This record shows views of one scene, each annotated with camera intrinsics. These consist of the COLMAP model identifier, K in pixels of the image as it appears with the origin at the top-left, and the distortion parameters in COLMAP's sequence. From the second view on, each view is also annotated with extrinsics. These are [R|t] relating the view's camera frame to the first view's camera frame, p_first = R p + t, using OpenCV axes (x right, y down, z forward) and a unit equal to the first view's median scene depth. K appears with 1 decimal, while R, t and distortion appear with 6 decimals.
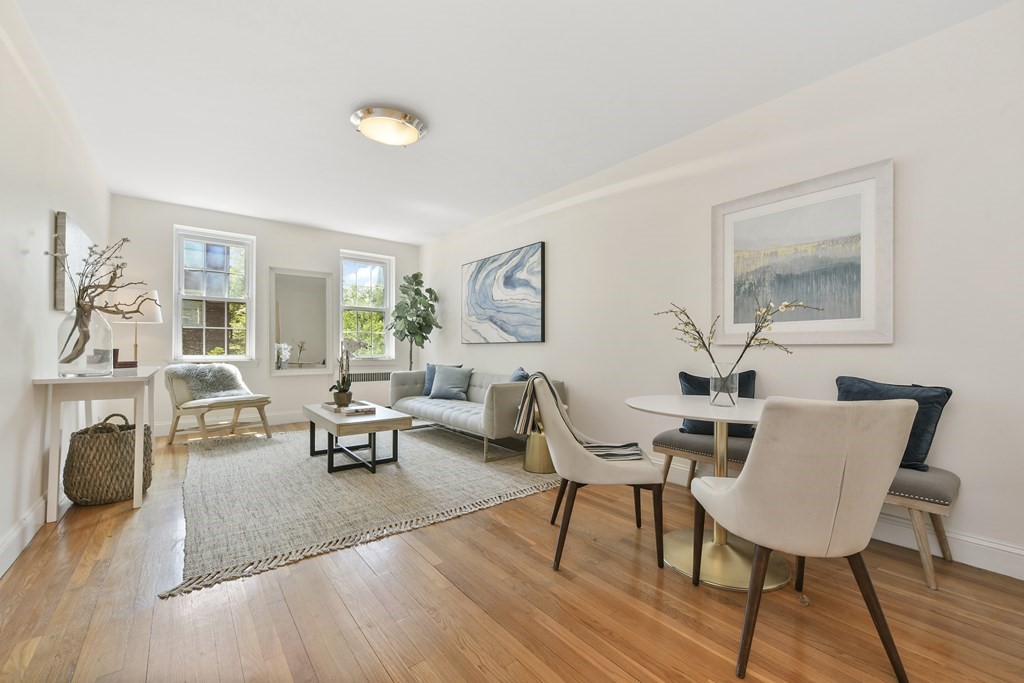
lens RADIAL K [[397.5, 0, 512.3], [0, 397.5, 347.3], [0, 0, 1]] dist [0.002332, -0.001161]
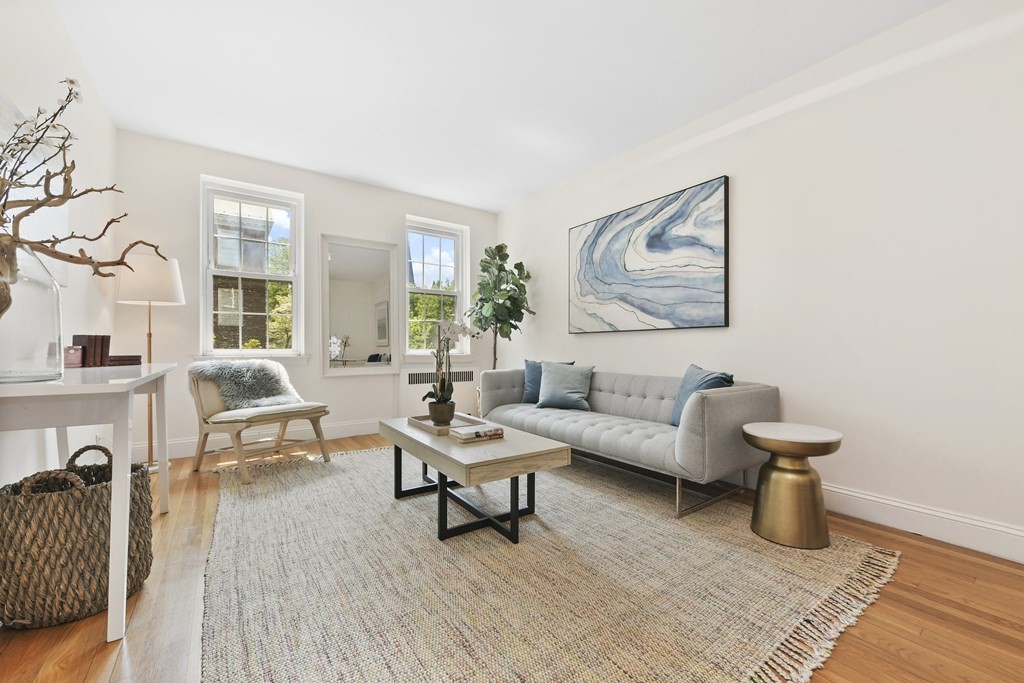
lens RADIAL K [[397.5, 0, 516.5], [0, 397.5, 348.2], [0, 0, 1]] dist [0.002332, -0.001161]
pose [[0.998468, -0.003554, -0.055218, -0.289003], [0.003982, 0.999963, 0.007641, 0.020144], [0.055189, -0.007849, 0.998445, 0.378418]]
